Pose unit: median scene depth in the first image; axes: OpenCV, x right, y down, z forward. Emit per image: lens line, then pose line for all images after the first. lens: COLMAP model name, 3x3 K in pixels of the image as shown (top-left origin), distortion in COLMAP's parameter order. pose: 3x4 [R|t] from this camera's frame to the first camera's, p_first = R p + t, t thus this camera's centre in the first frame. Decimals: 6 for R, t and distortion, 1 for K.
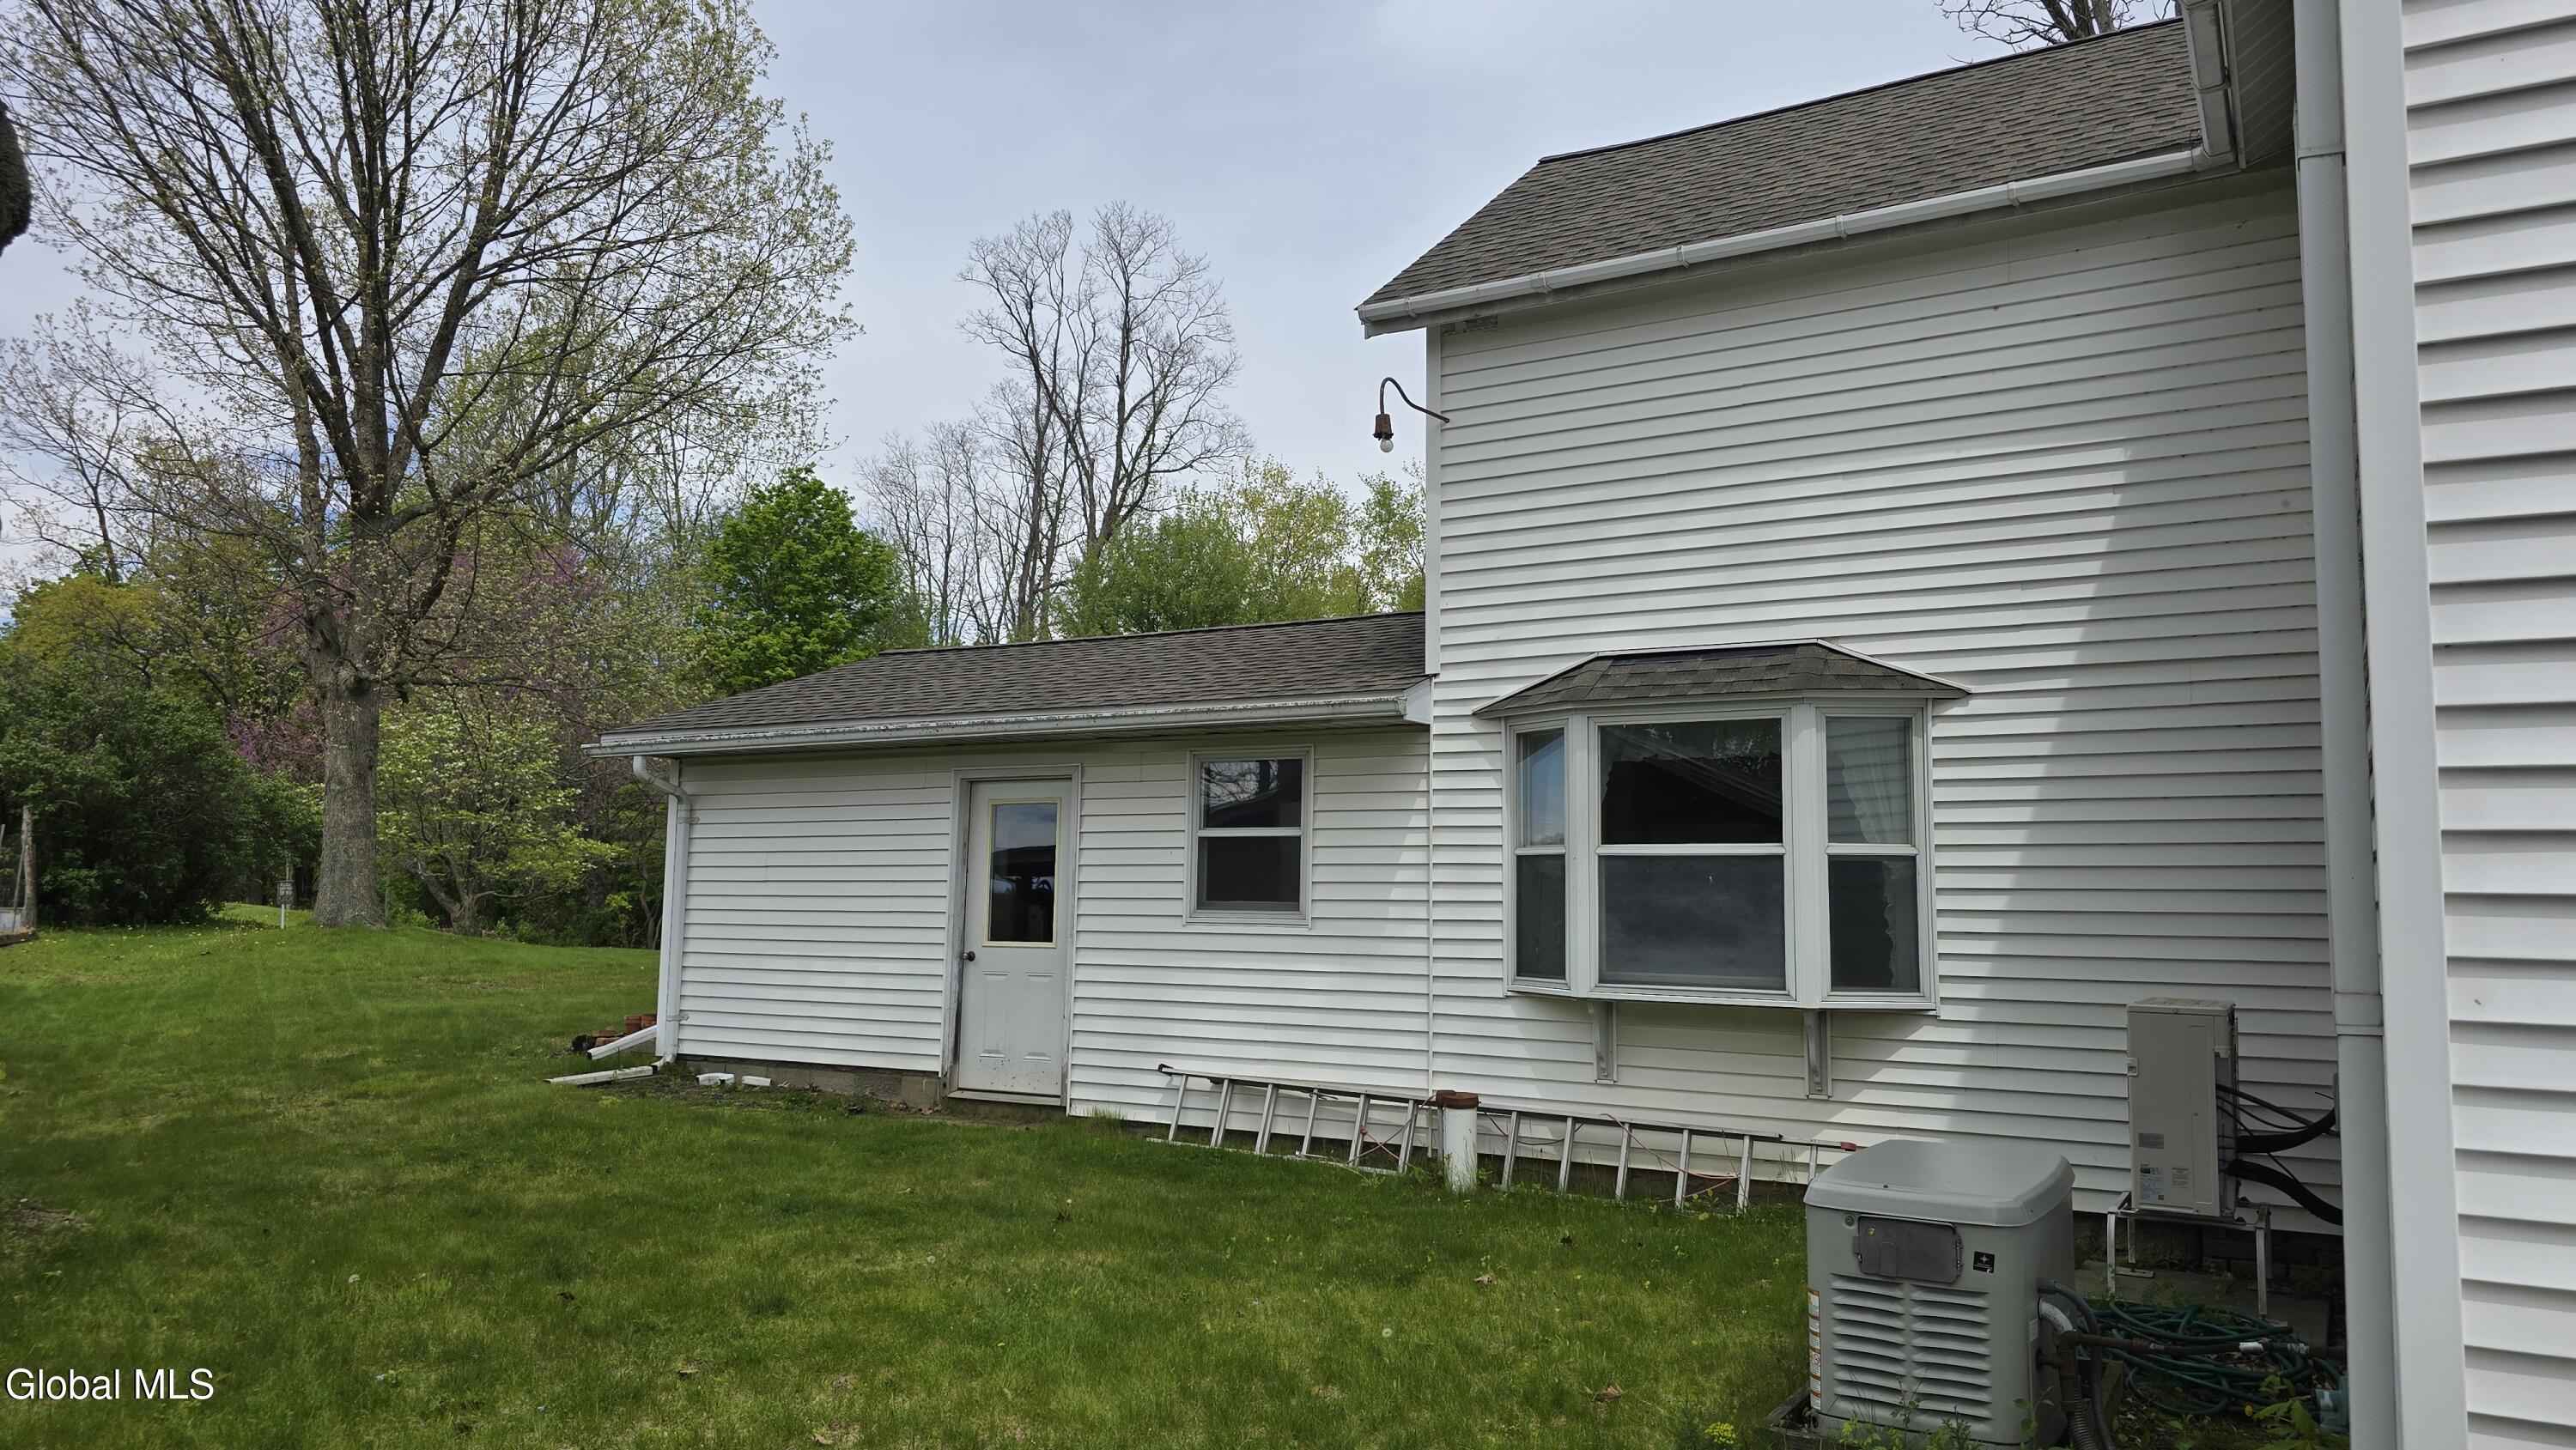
lens RADIAL K [[1745.7, 0, 1285.6], [0, 1745.7, 717.4], [0, 0, 1]] dist [0.063736, -0.061635]
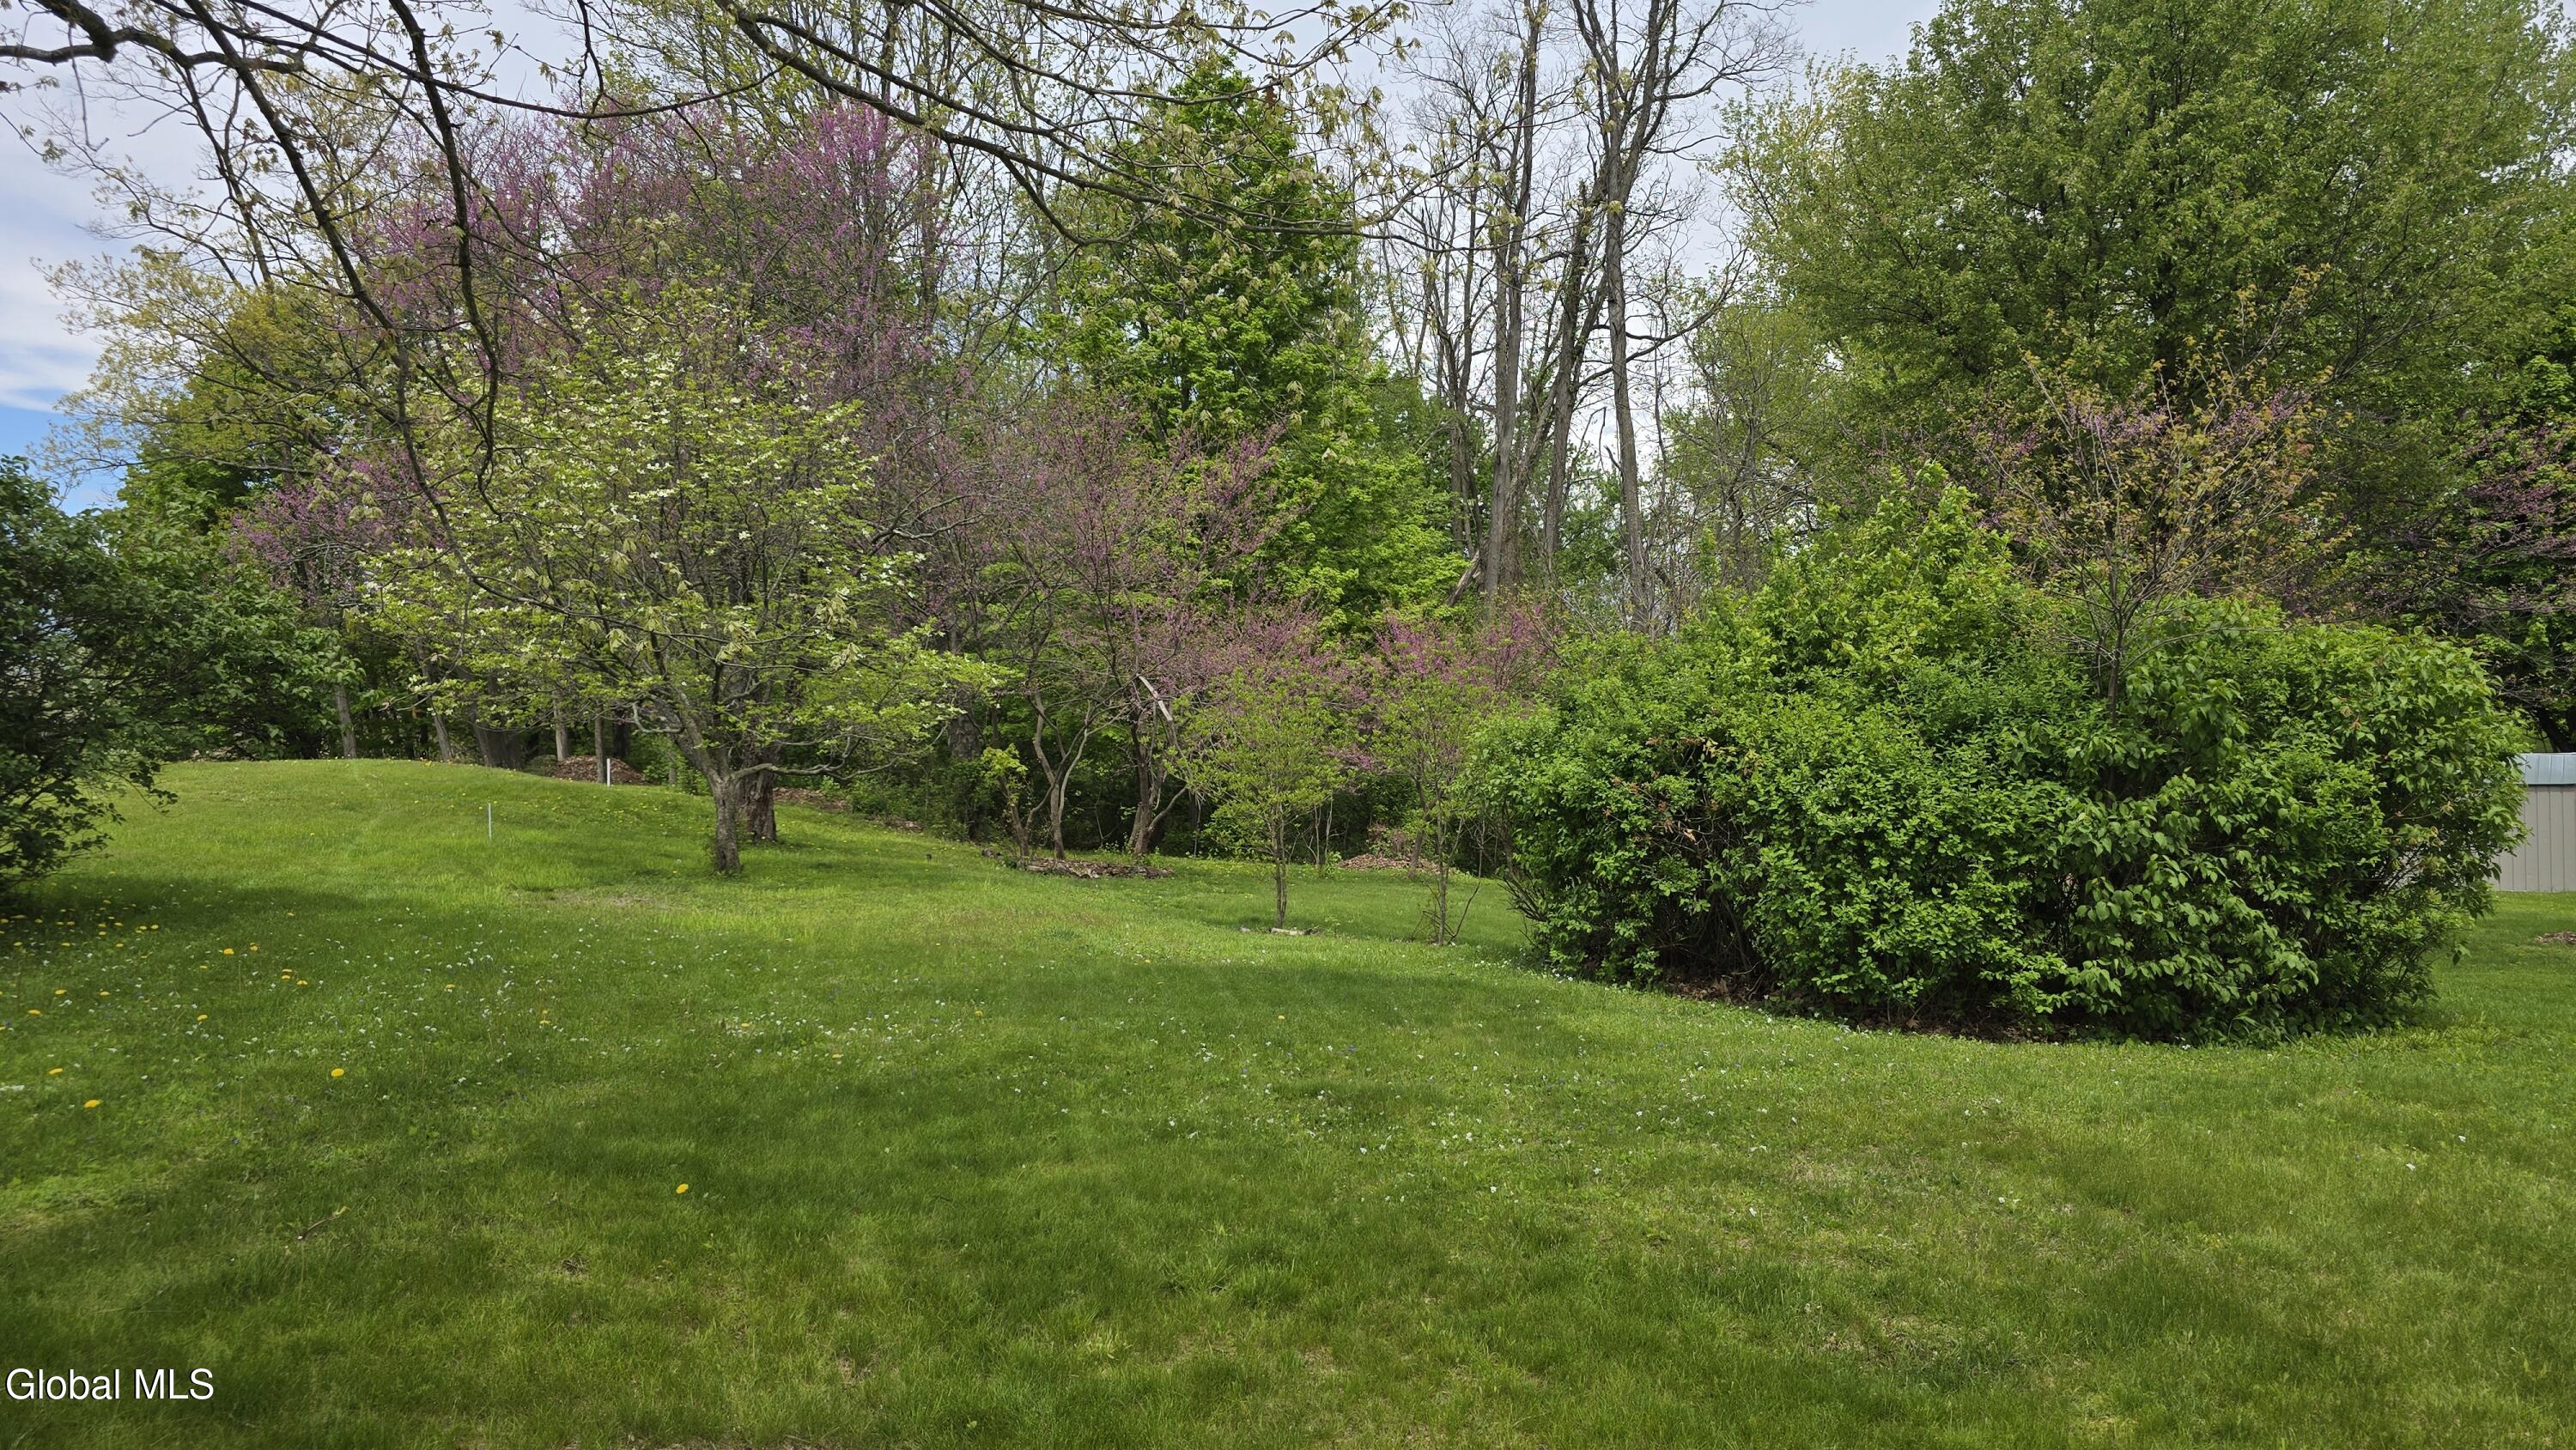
lens RADIAL K [[1745.7, 0, 1292.4], [0, 1745.7, 727.8], [0, 0, 1]] dist [0.063736, -0.061635]
pose [[0.983309, -0.021742, -0.180638, -0.173448], [0.044381, 0.991507, 0.122249, 0.028232], [0.176446, -0.128225, 0.975923, 0.438441]]
